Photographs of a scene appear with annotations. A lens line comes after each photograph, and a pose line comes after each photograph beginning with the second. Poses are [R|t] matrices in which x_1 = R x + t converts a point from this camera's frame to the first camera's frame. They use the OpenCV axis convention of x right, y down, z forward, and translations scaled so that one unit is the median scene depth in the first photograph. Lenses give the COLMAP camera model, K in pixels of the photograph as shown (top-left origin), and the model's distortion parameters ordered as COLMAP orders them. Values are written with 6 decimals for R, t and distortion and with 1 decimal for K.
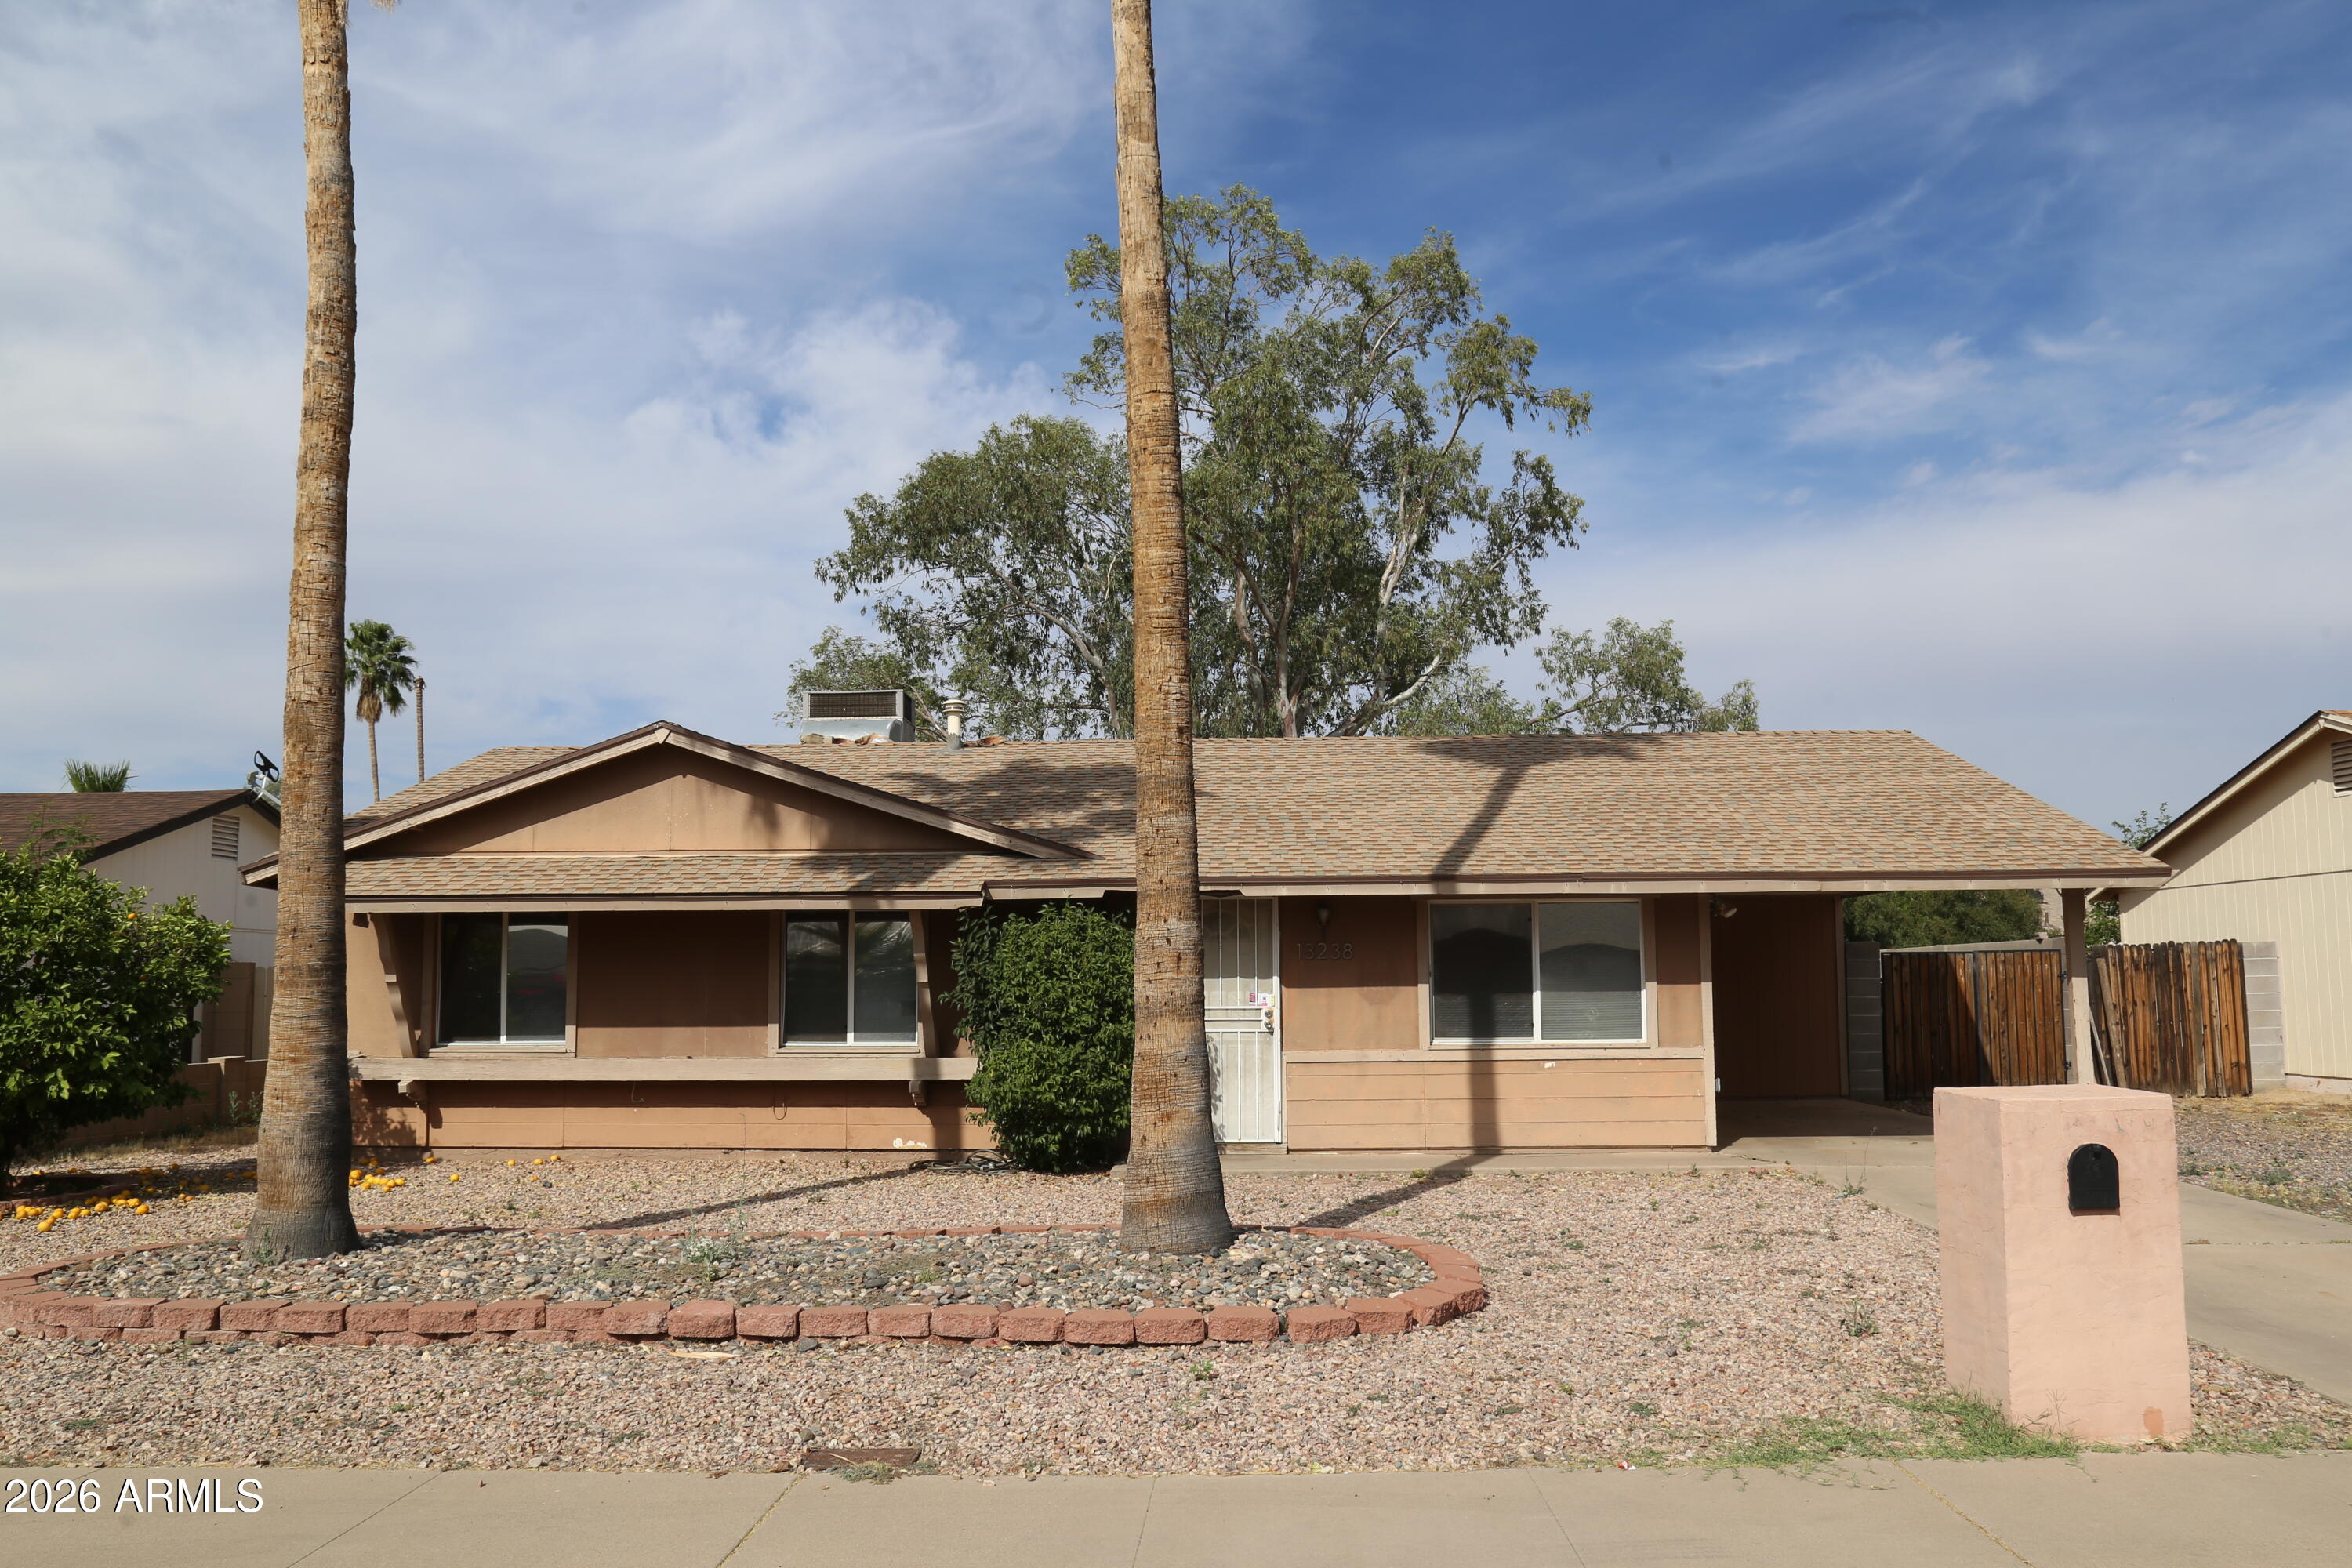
lens RADIAL K [[1843.4, 0, 1172.6], [0, 1843.4, 790.0], [0, 0, 1]] dist [-0.087898, 0.080103]
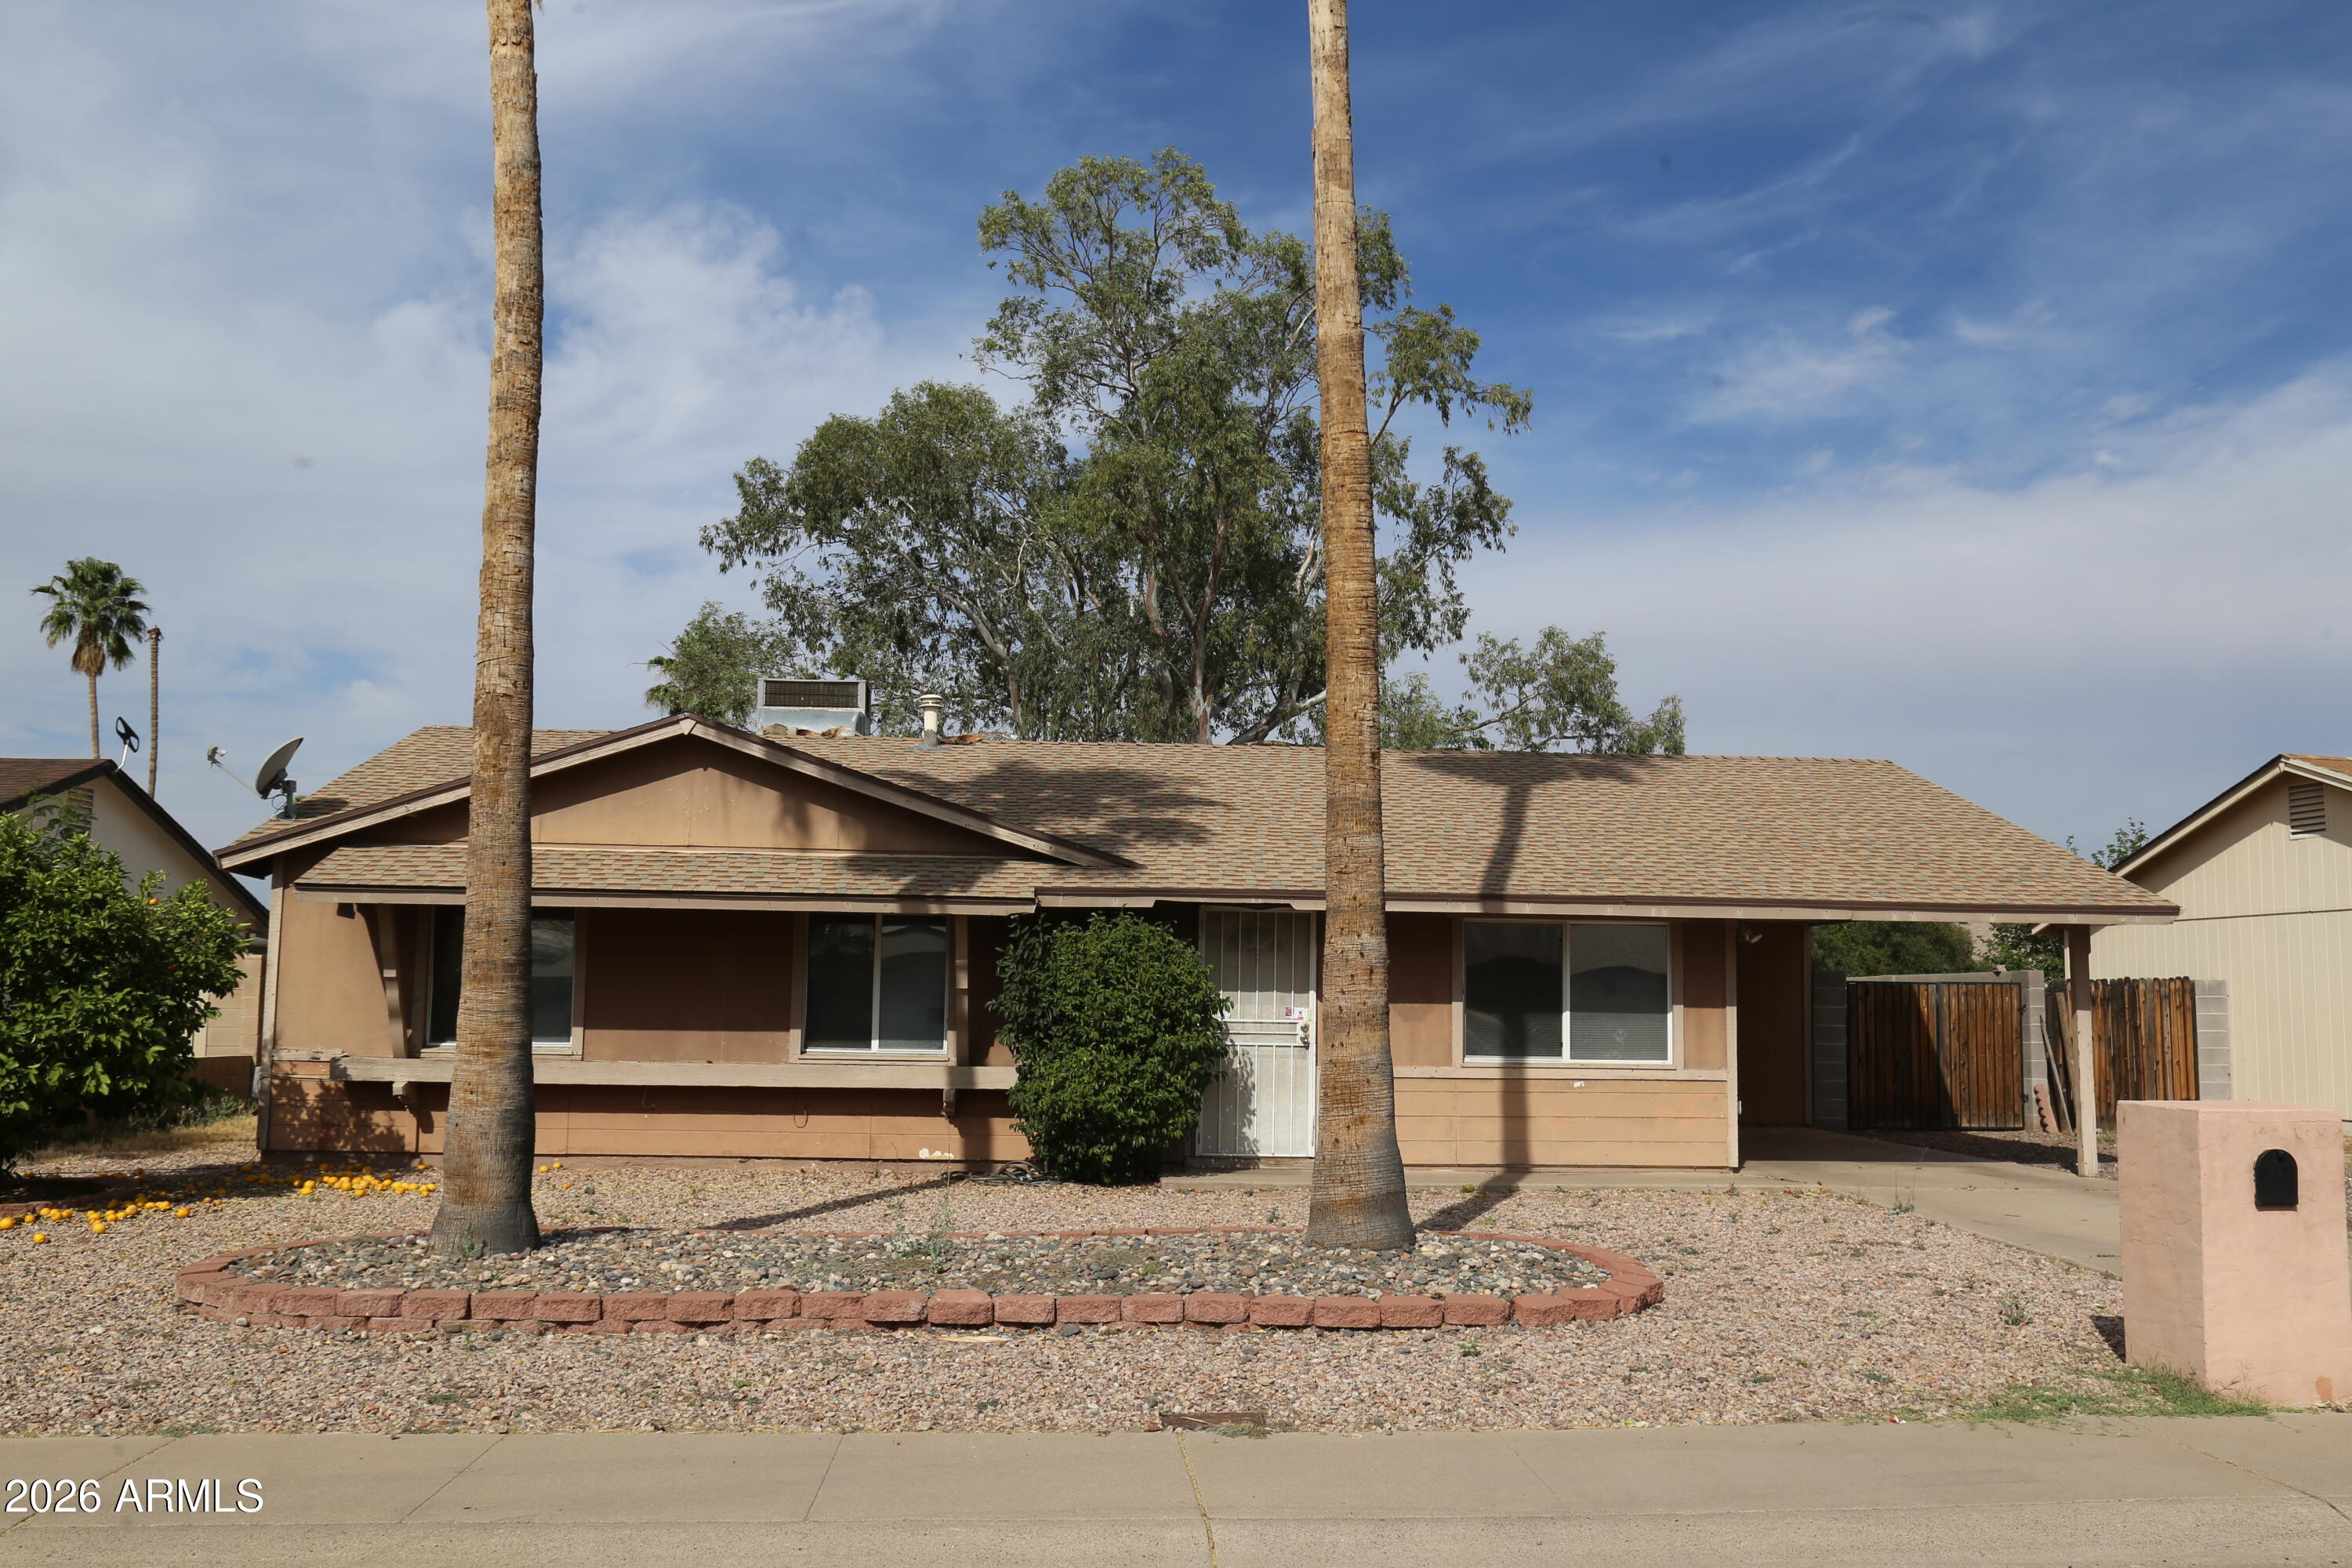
lens RADIAL K [[2045.8, 0, 1176.0], [0, 2045.8, 784.0], [0, 0, 1]] dist [-0.058245, 0.092112]
pose [[0.993378, 0.033167, 0.110003, -0.142539], [-0.033164, 0.999448, -0.001858, -0.006094], [-0.110004, -0.001803, 0.993929, -0.091922]]
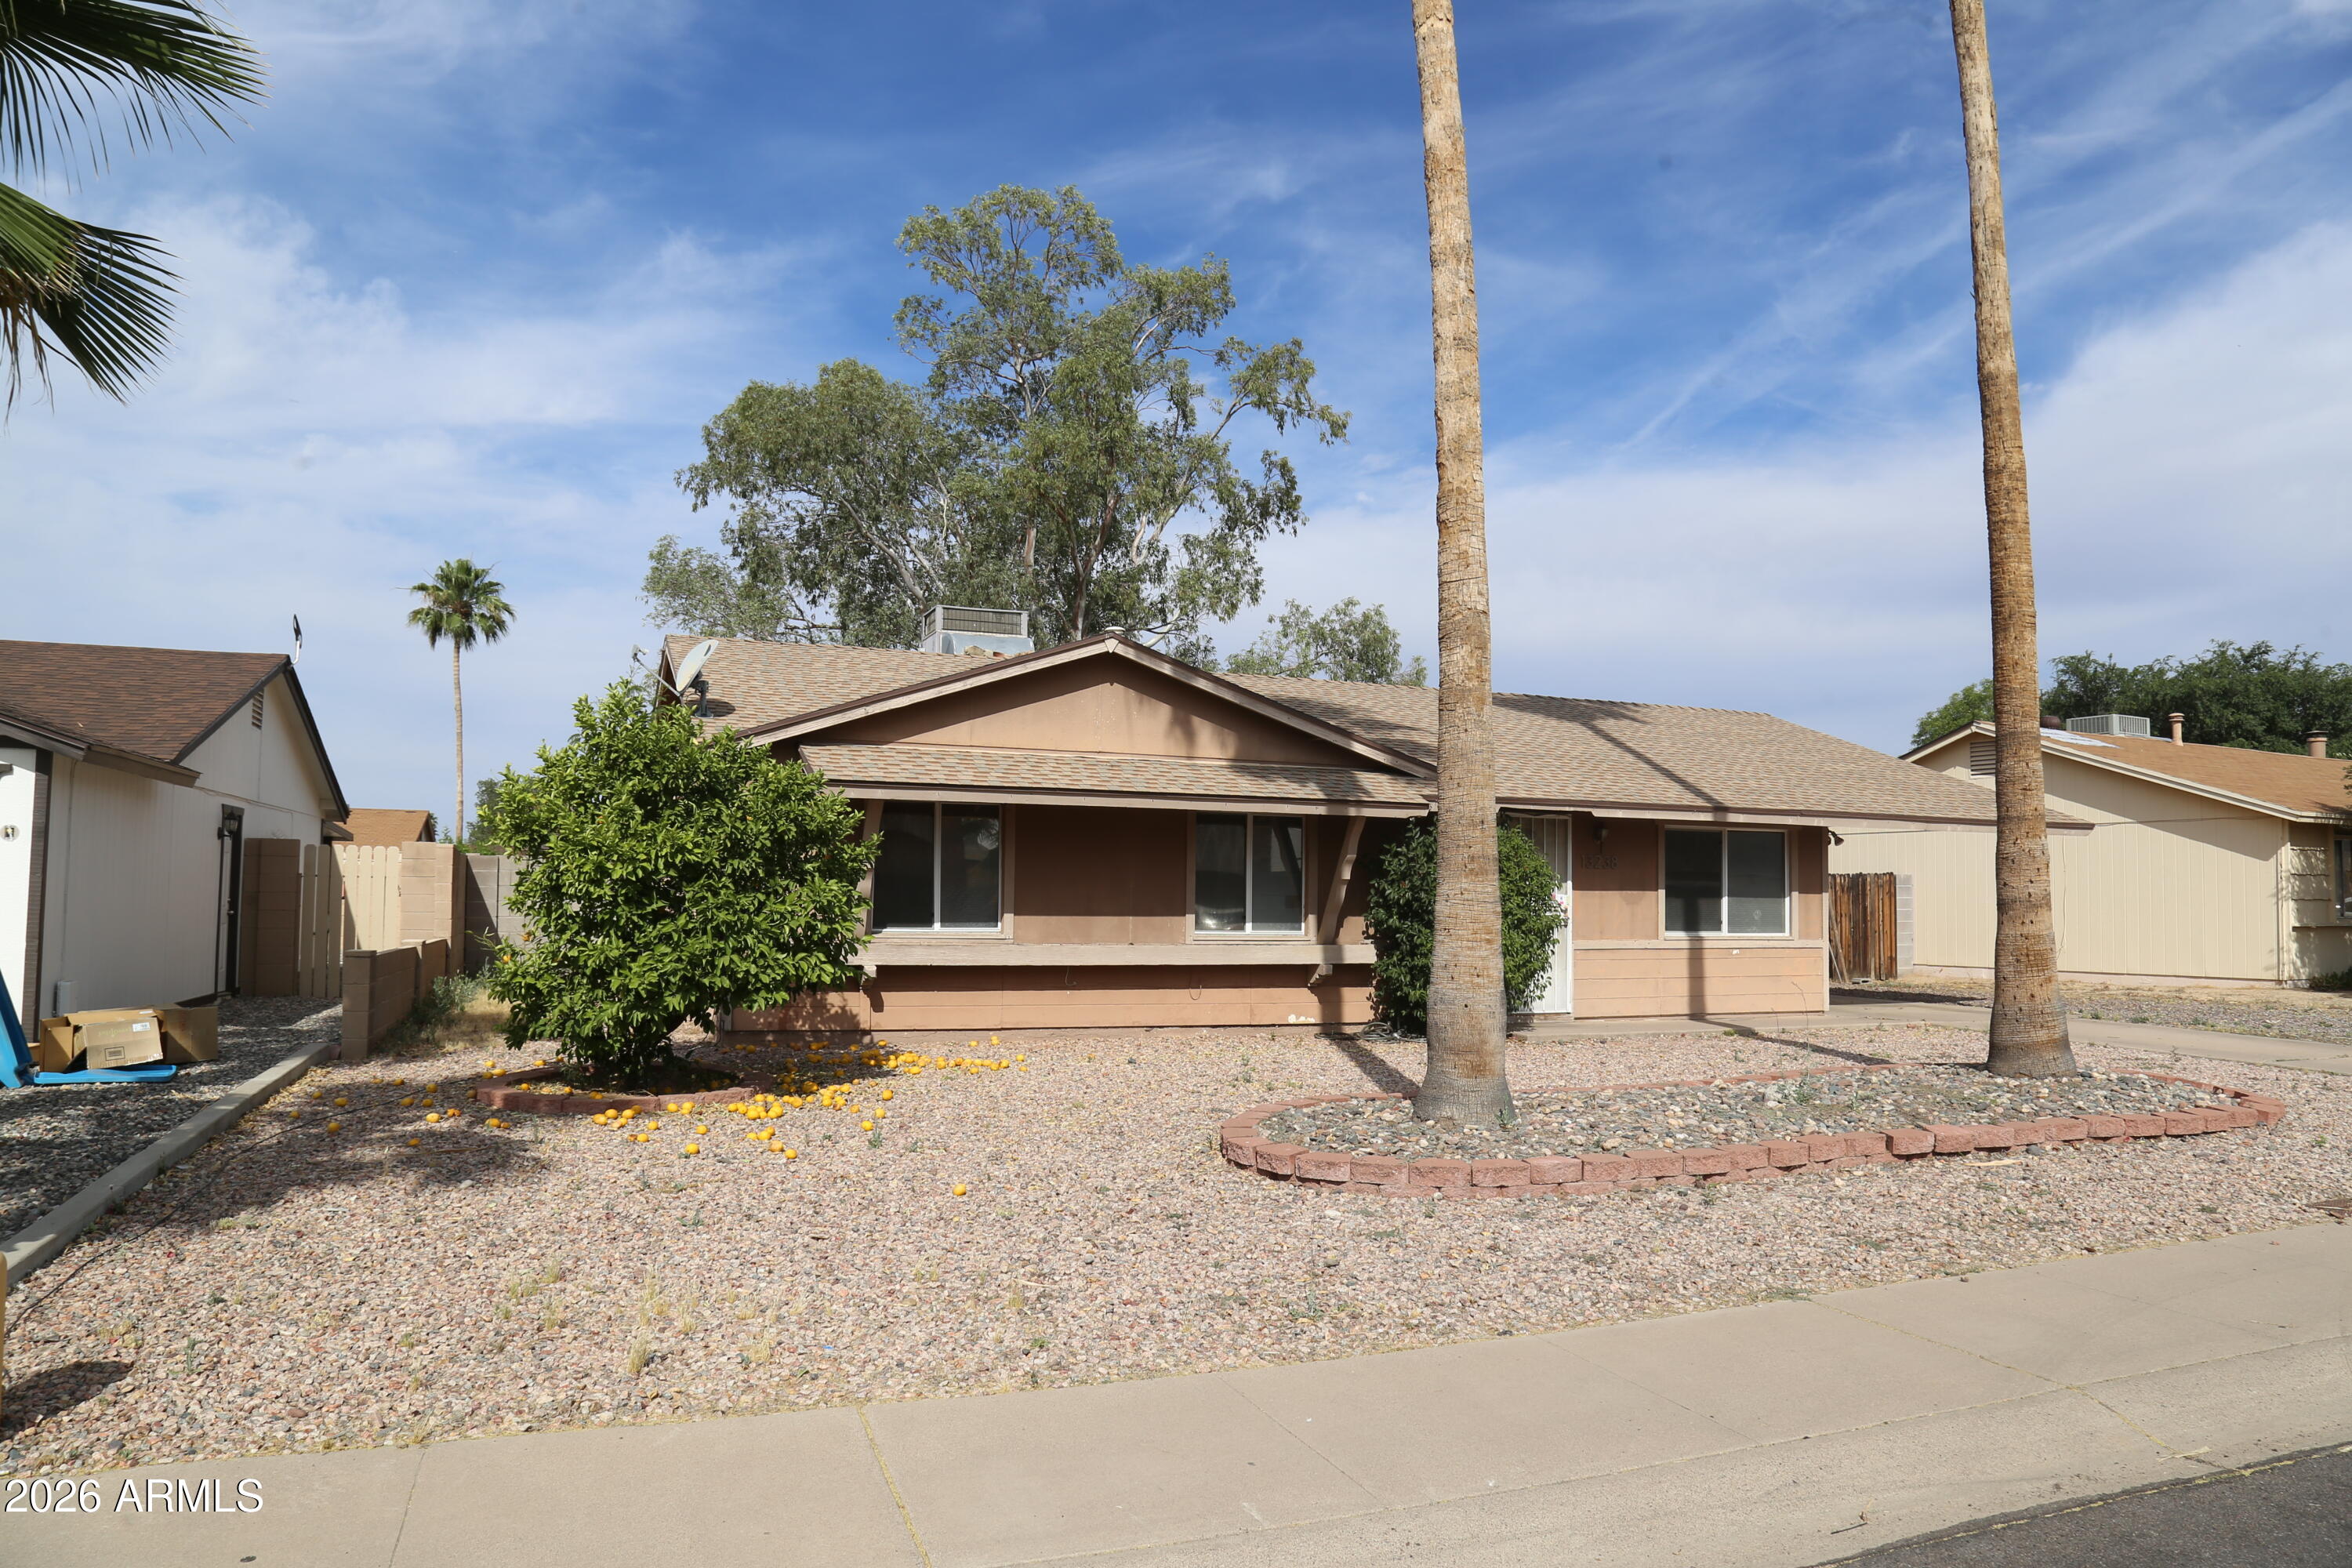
lens RADIAL K [[1600.0, 0, 1176.7], [0, 1600.0, 798.8], [0, 0, 1]] dist [-0.126994, 0.071331]
pose [[0.911089, 0.045014, 0.409744, -0.630348], [-0.064570, 0.997333, 0.034010, 0.026008], [-0.407120, -0.057444, 0.911566, 0.127370]]
